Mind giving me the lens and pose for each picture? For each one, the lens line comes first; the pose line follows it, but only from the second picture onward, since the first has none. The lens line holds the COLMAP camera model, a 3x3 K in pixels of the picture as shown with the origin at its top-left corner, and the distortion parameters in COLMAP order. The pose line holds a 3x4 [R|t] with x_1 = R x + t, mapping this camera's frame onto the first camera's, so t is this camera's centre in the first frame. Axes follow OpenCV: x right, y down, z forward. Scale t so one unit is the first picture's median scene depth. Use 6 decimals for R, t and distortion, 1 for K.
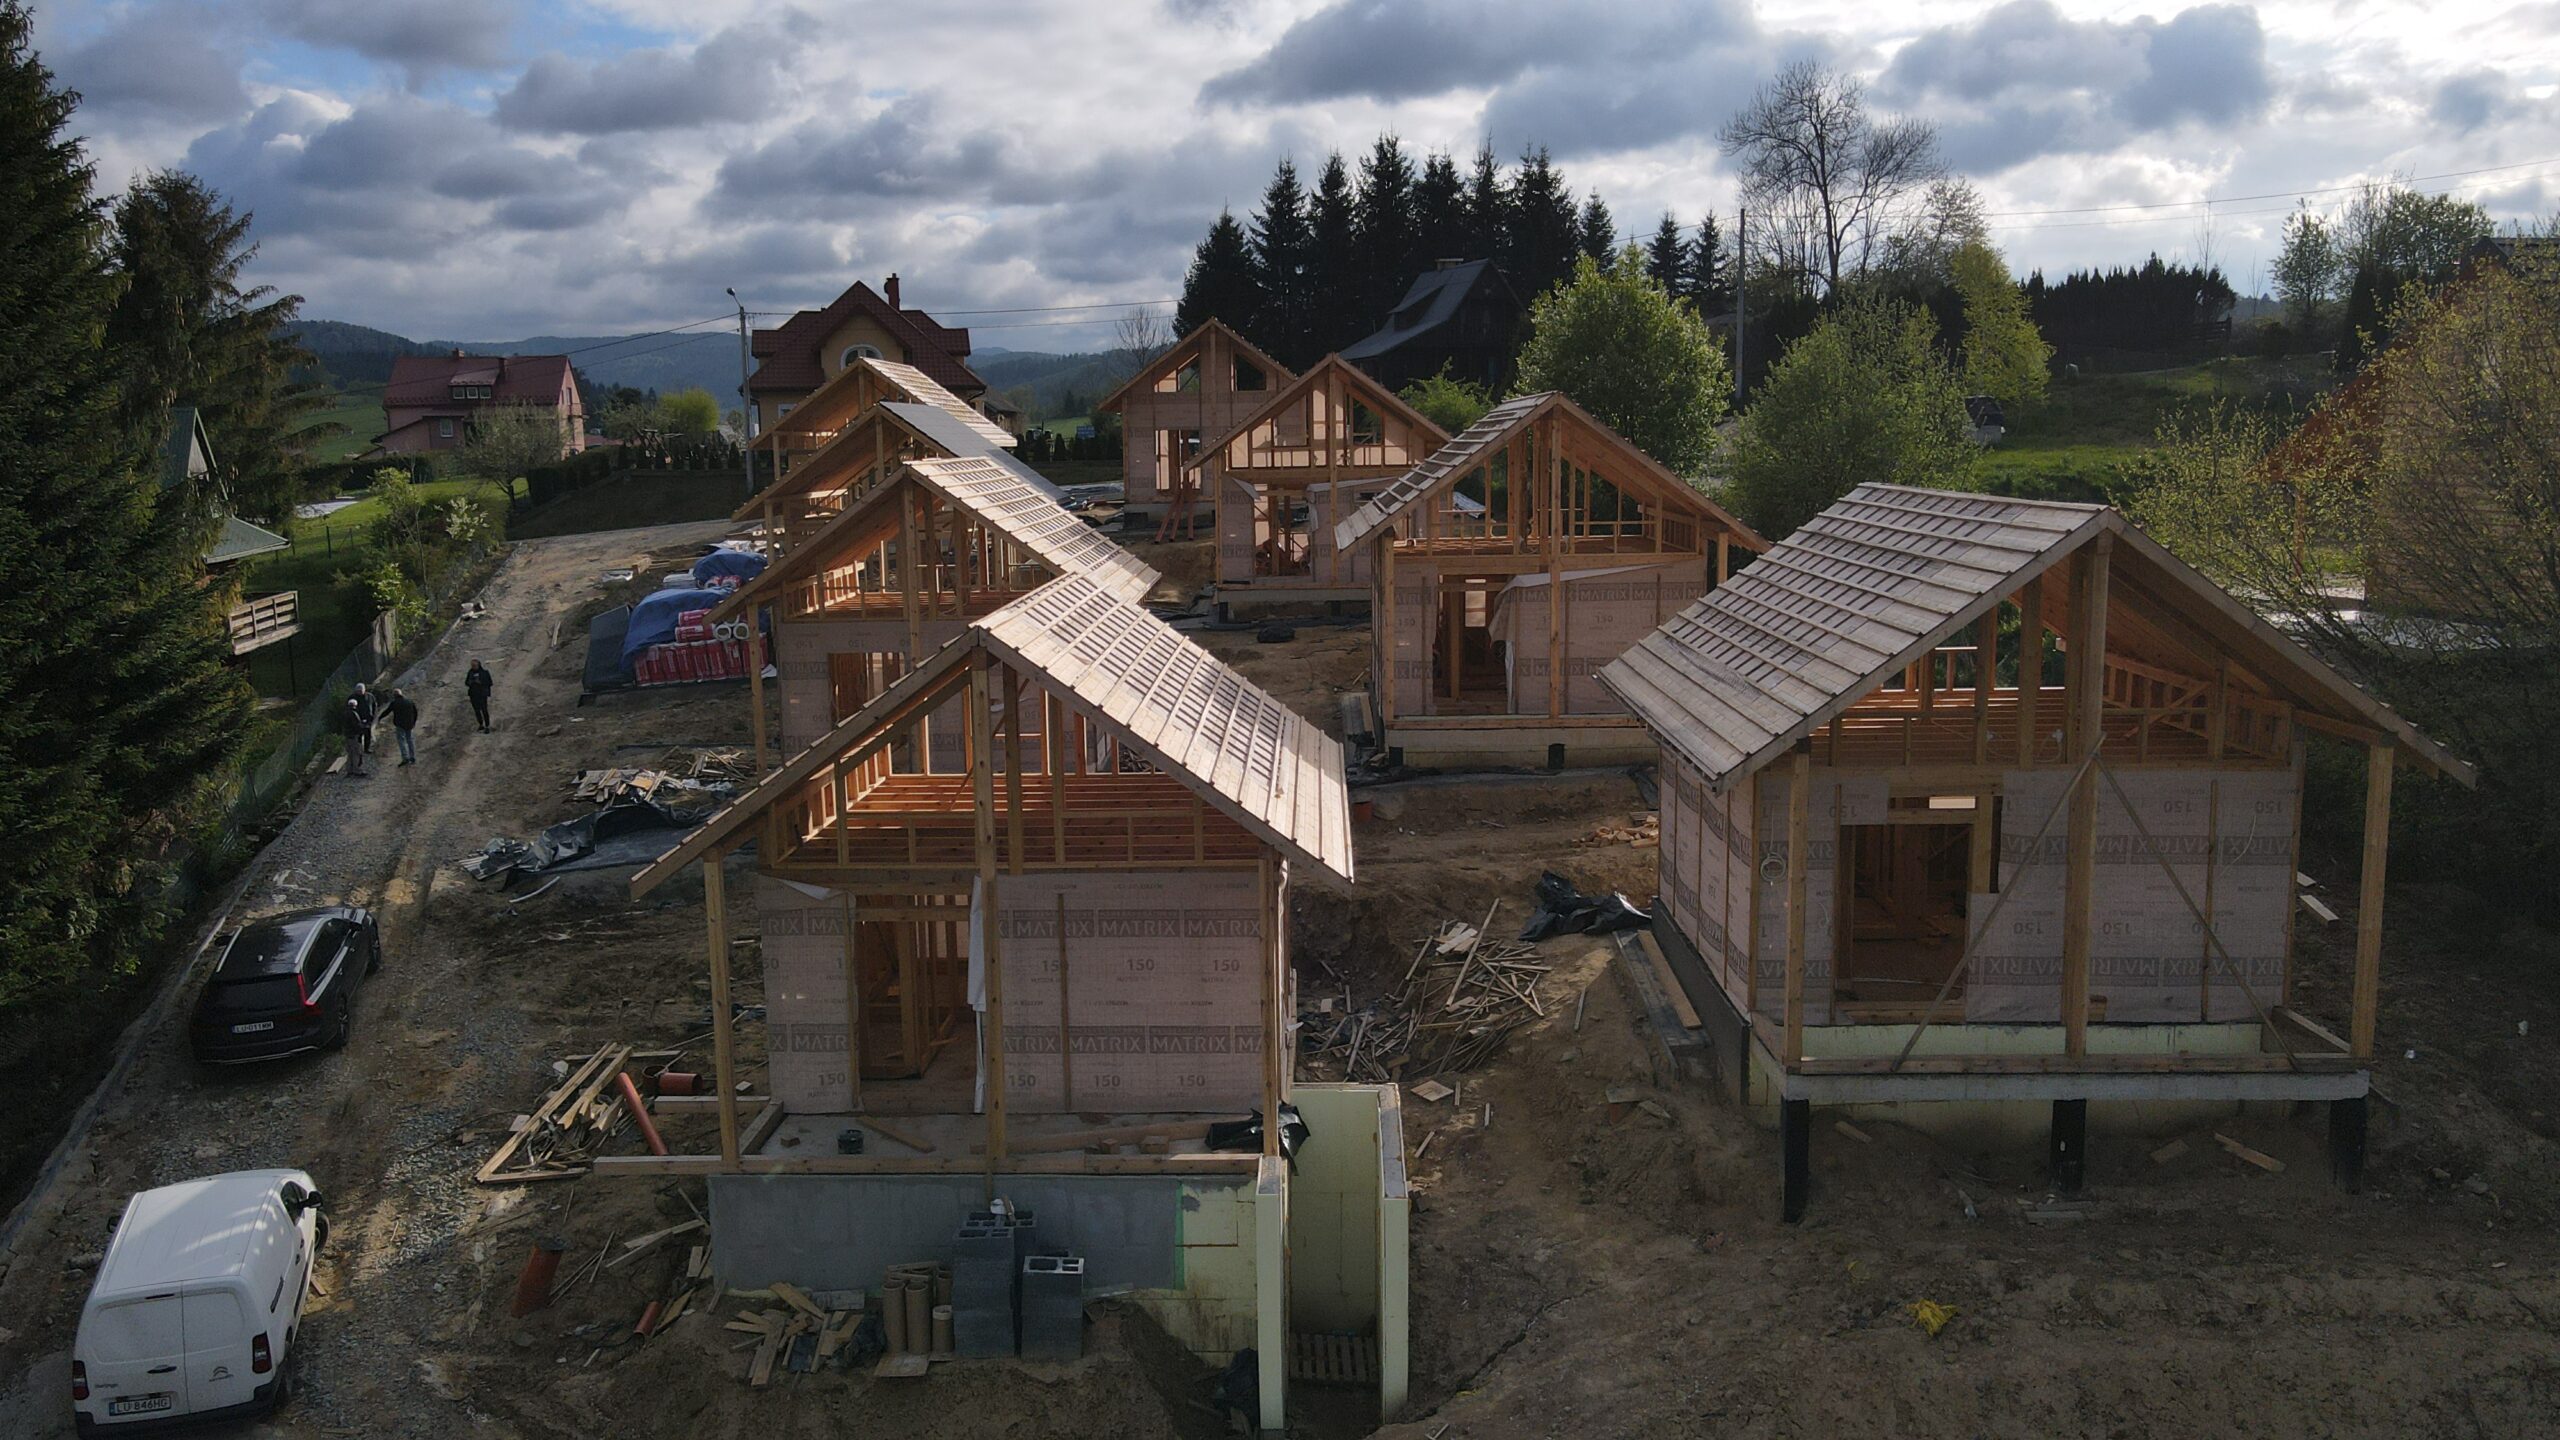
lens RADIAL K [[1886.5, 0, 1268.6], [0, 1886.5, 725.7], [0, 0, 1]] dist [0.001848, 0.021865]
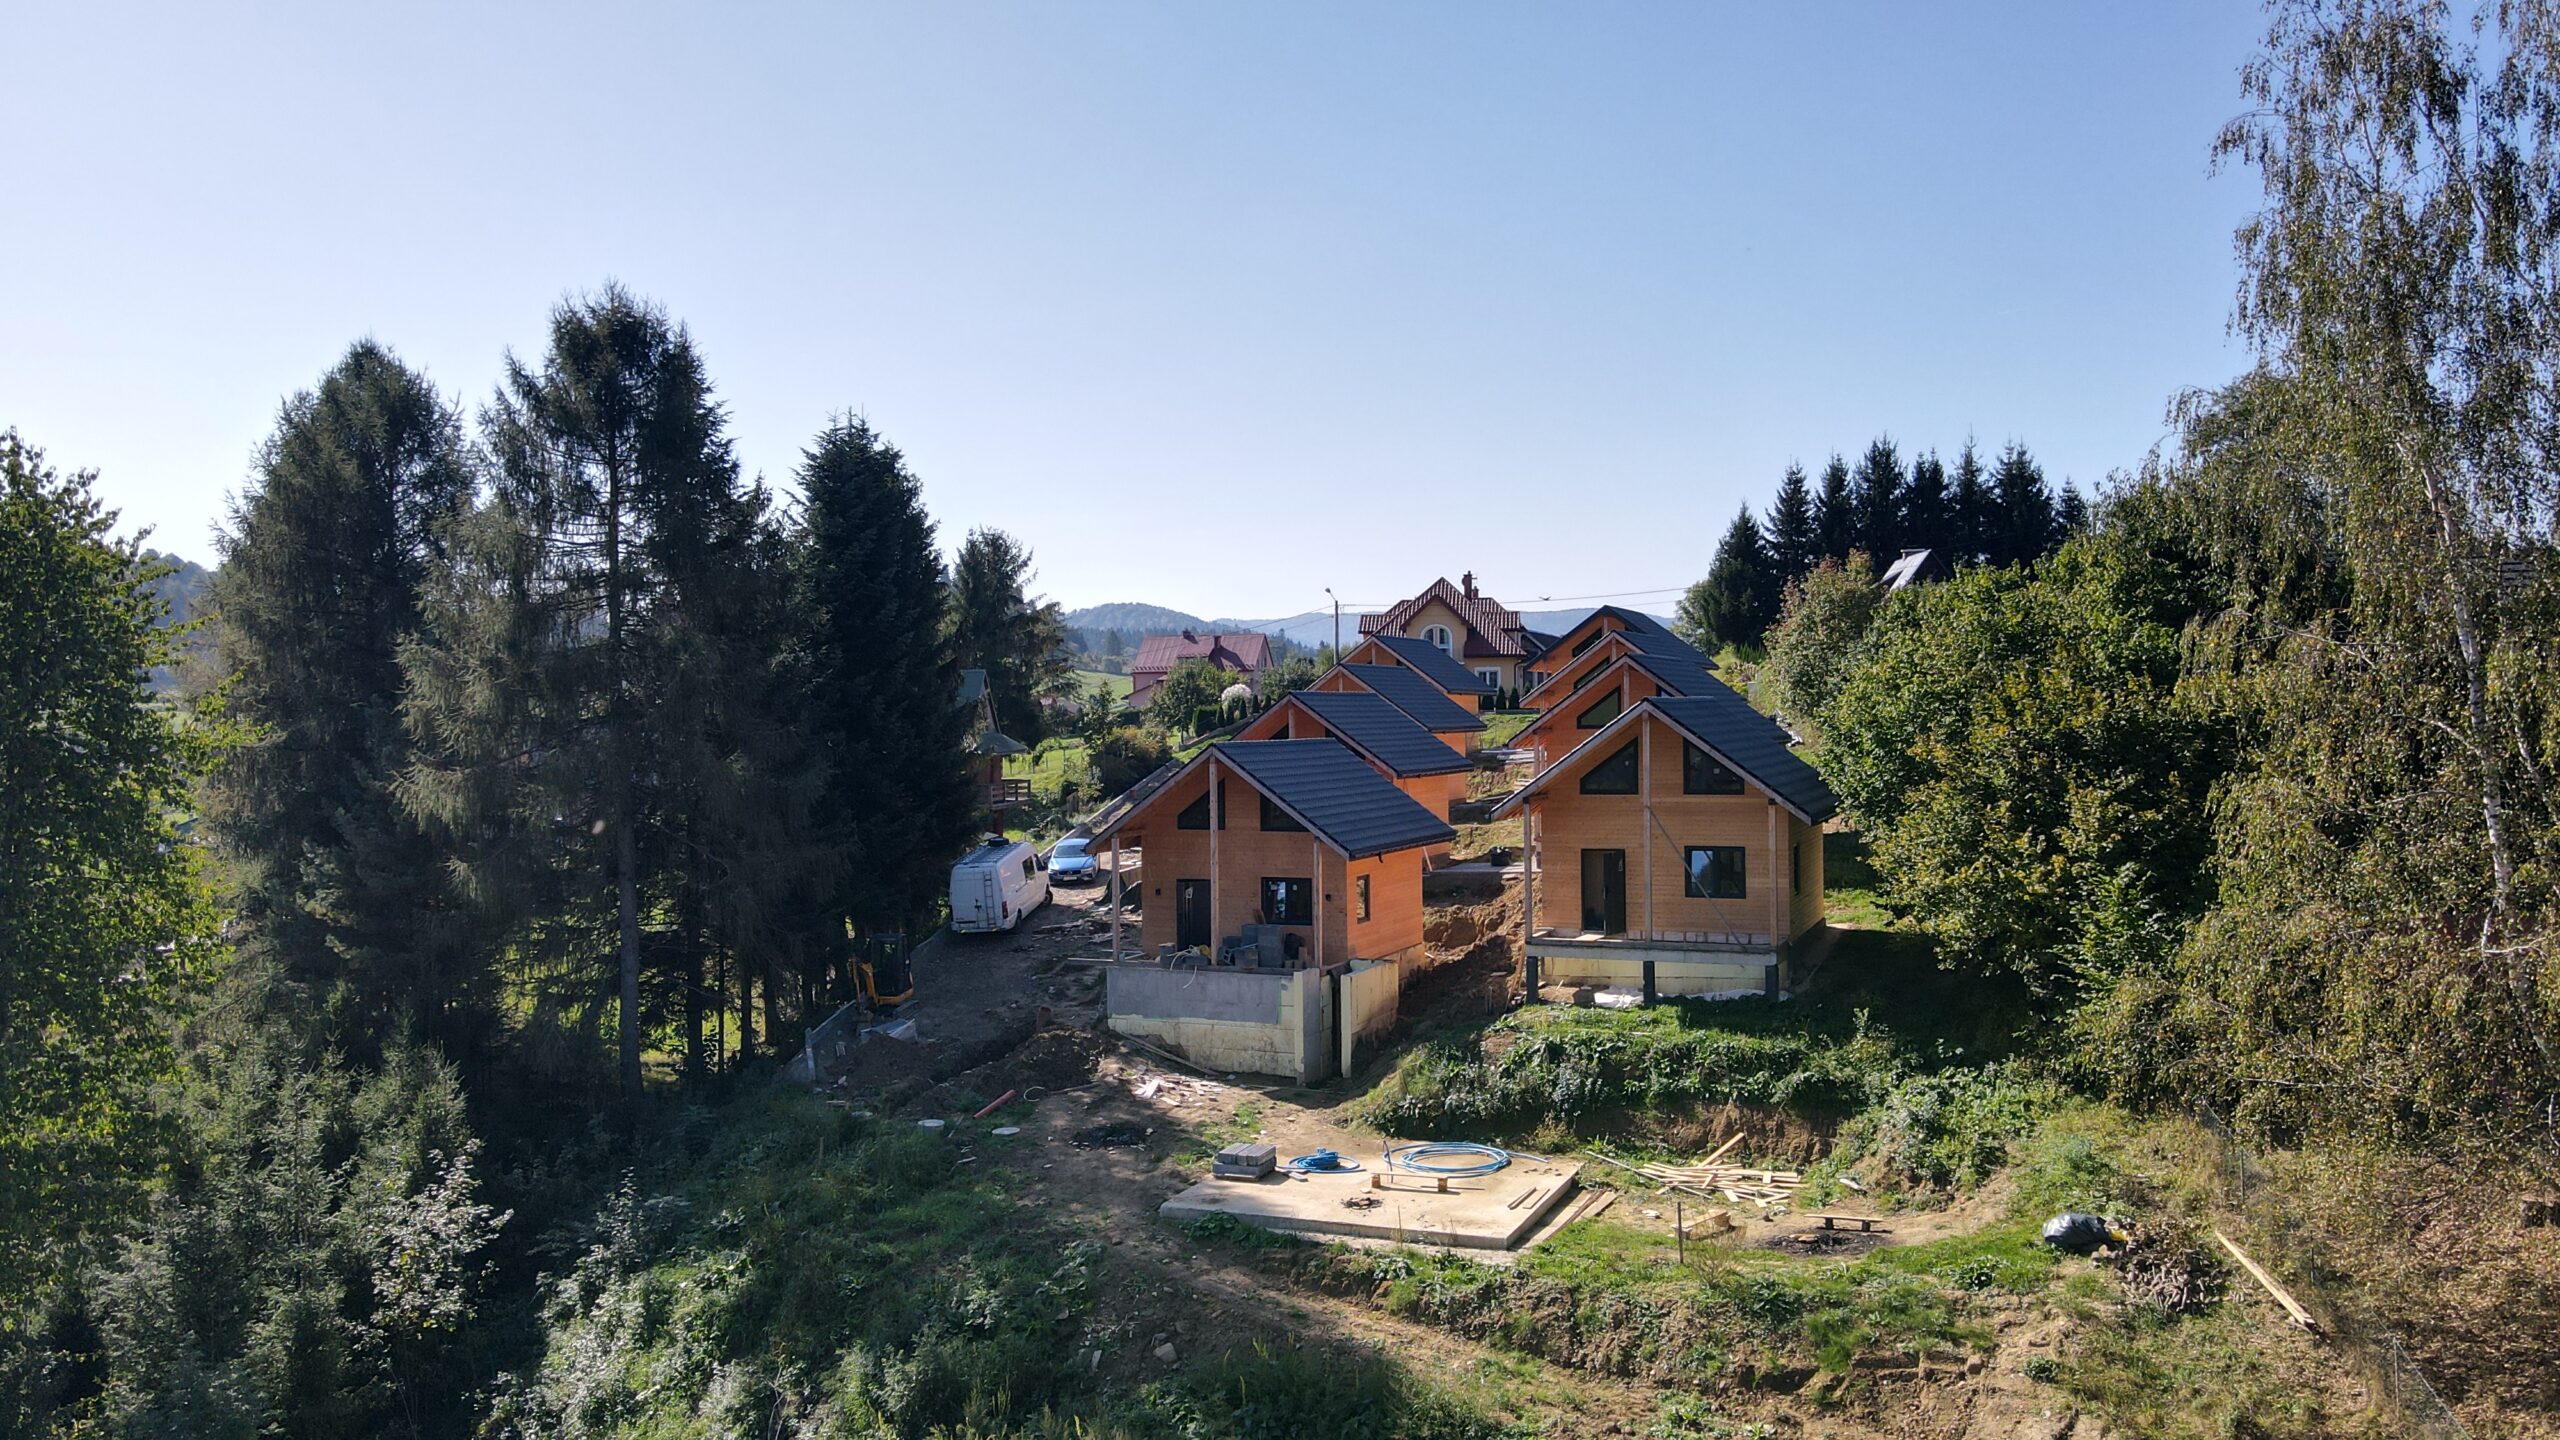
lens RADIAL K [[1886.5, 0, 1267.0], [0, 1886.5, 712.4], [0, 0, 1]] dist [0.001848, 0.021865]
pose [[0.926946, 0.004245, -0.375171, 0.780009], [-0.059329, 0.989014, -0.135395, 0.216691], [0.370474, 0.147762, 0.917014, -1.179779]]
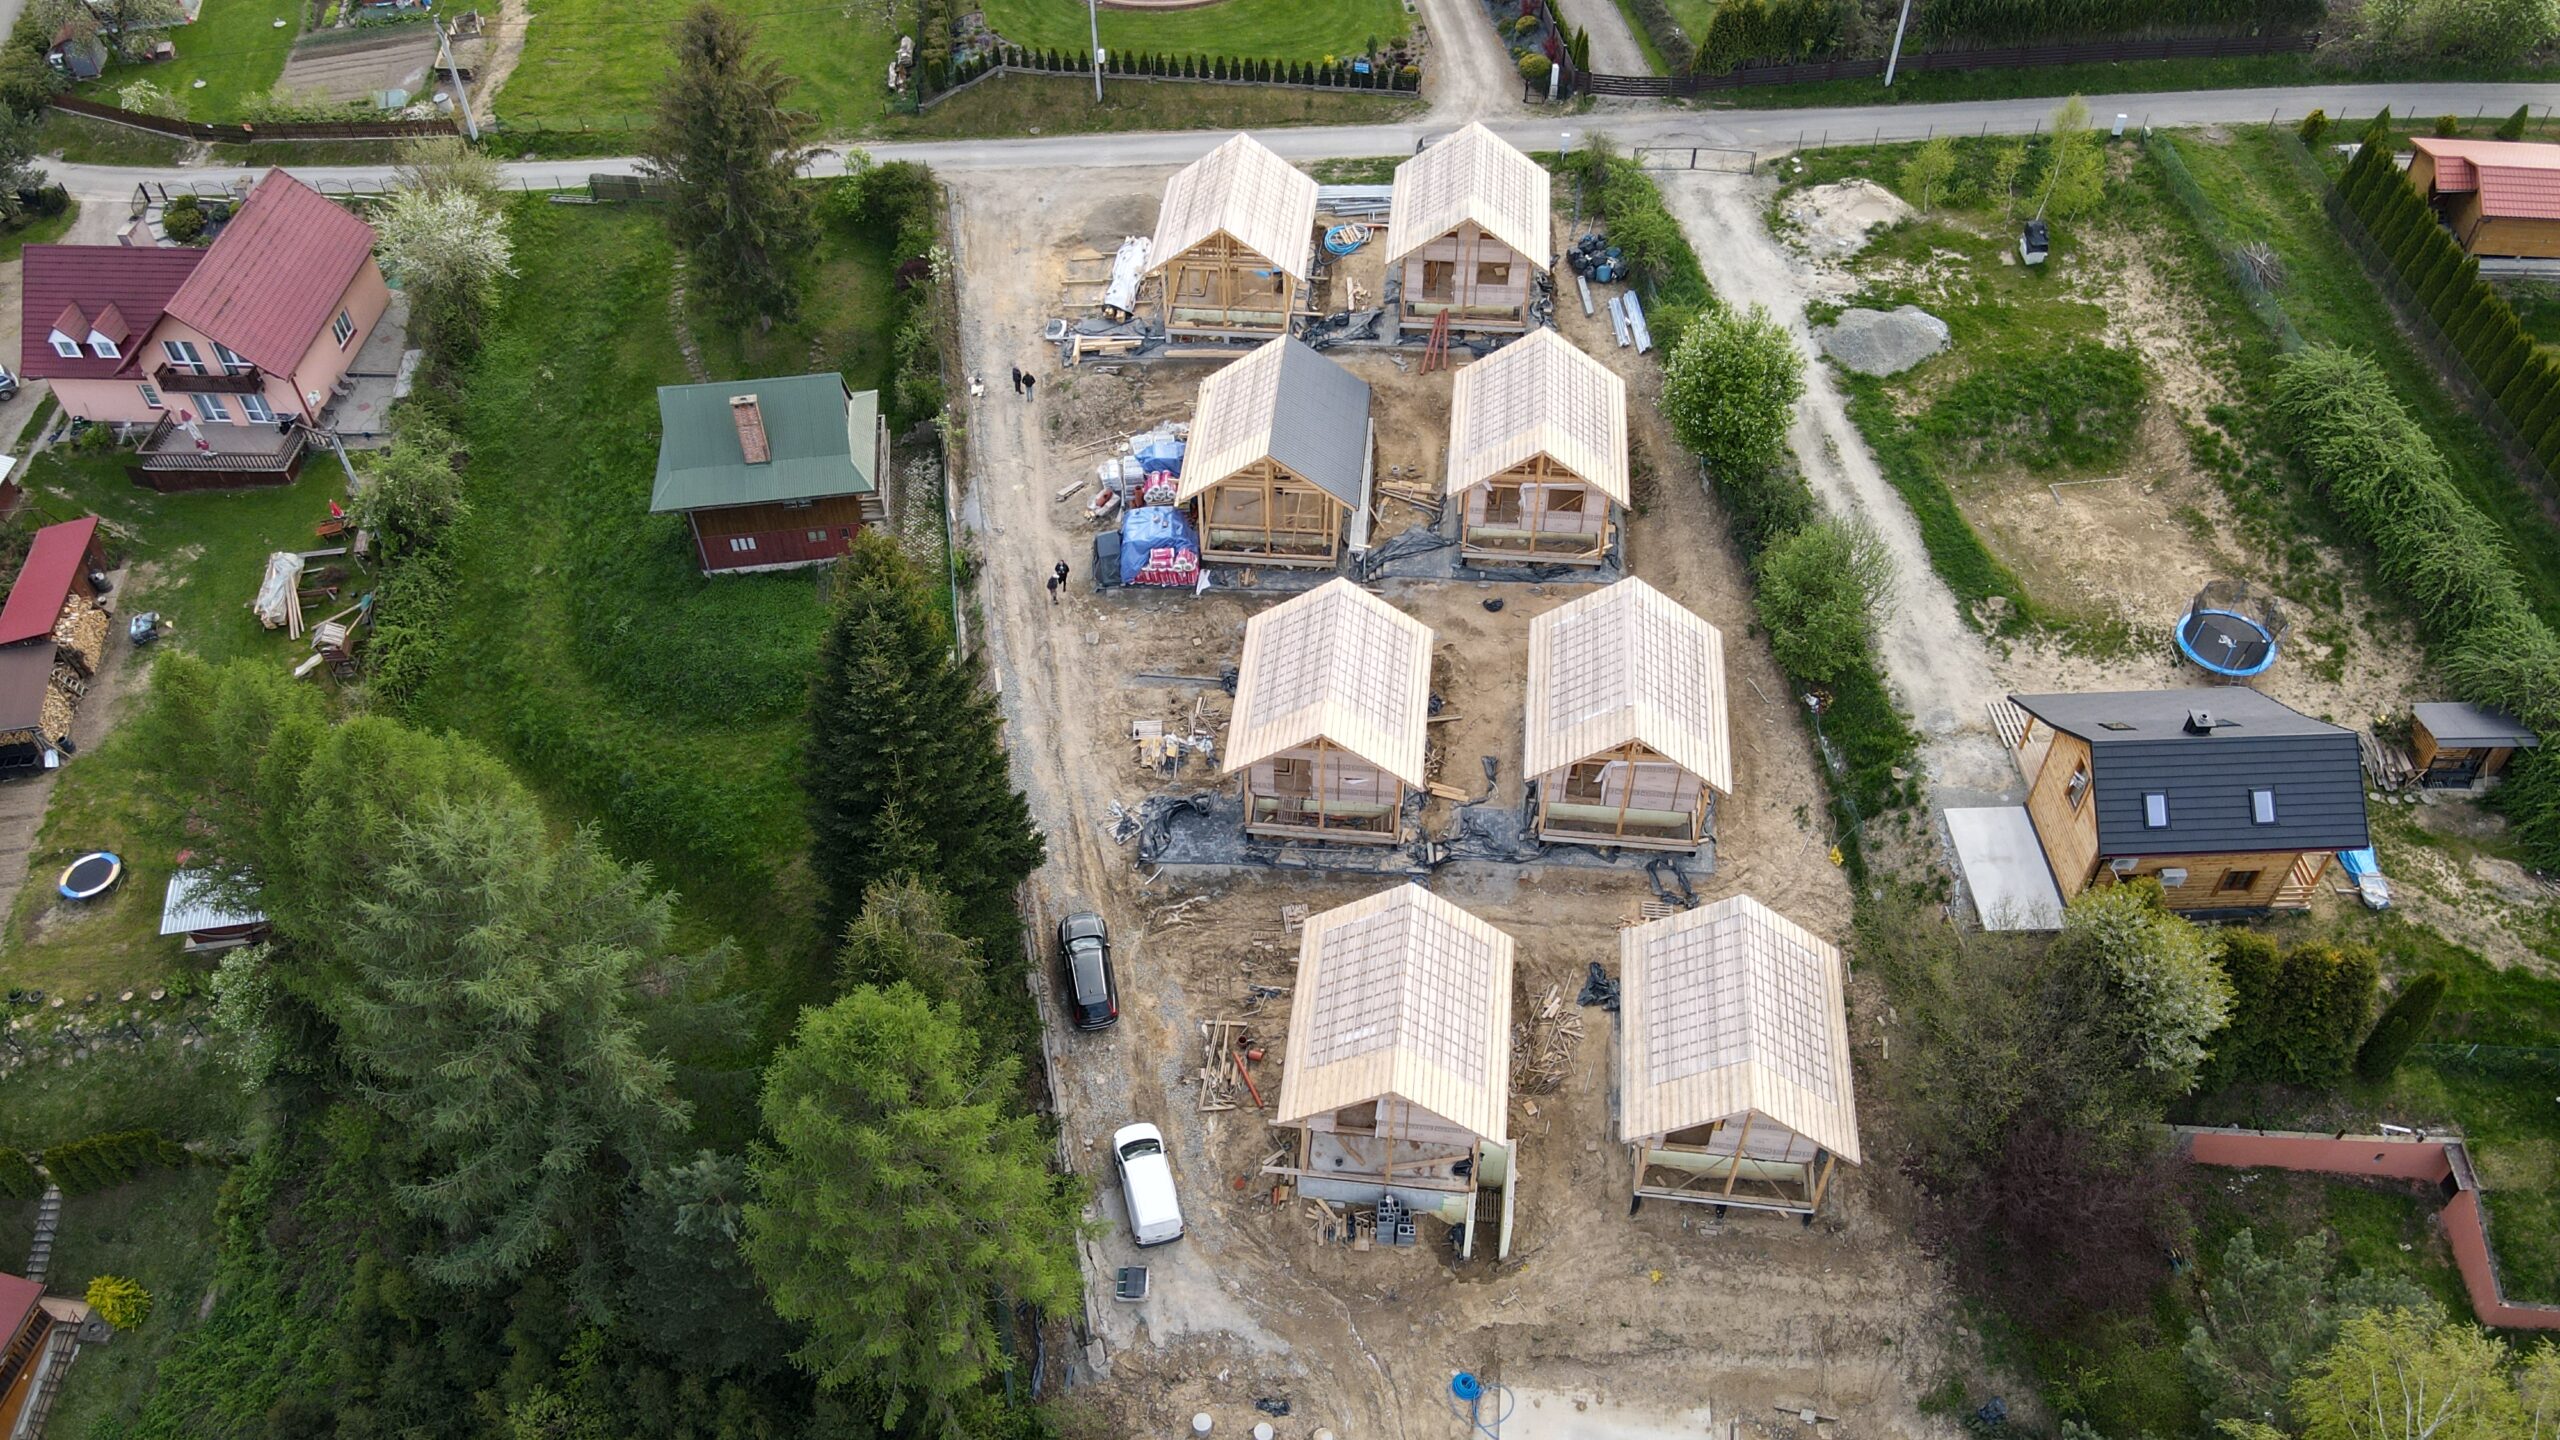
lens RADIAL K [[1886.5, 0, 1269.5], [0, 1886.5, 727.3], [0, 0, 1]] dist [0.001848, 0.021865]
pose [[0.995826, 0.069175, -0.059547, -0.192990], [-0.017566, 0.785447, 0.618679, -2.222108], [0.089569, -0.615051, 0.783384, -1.002624]]
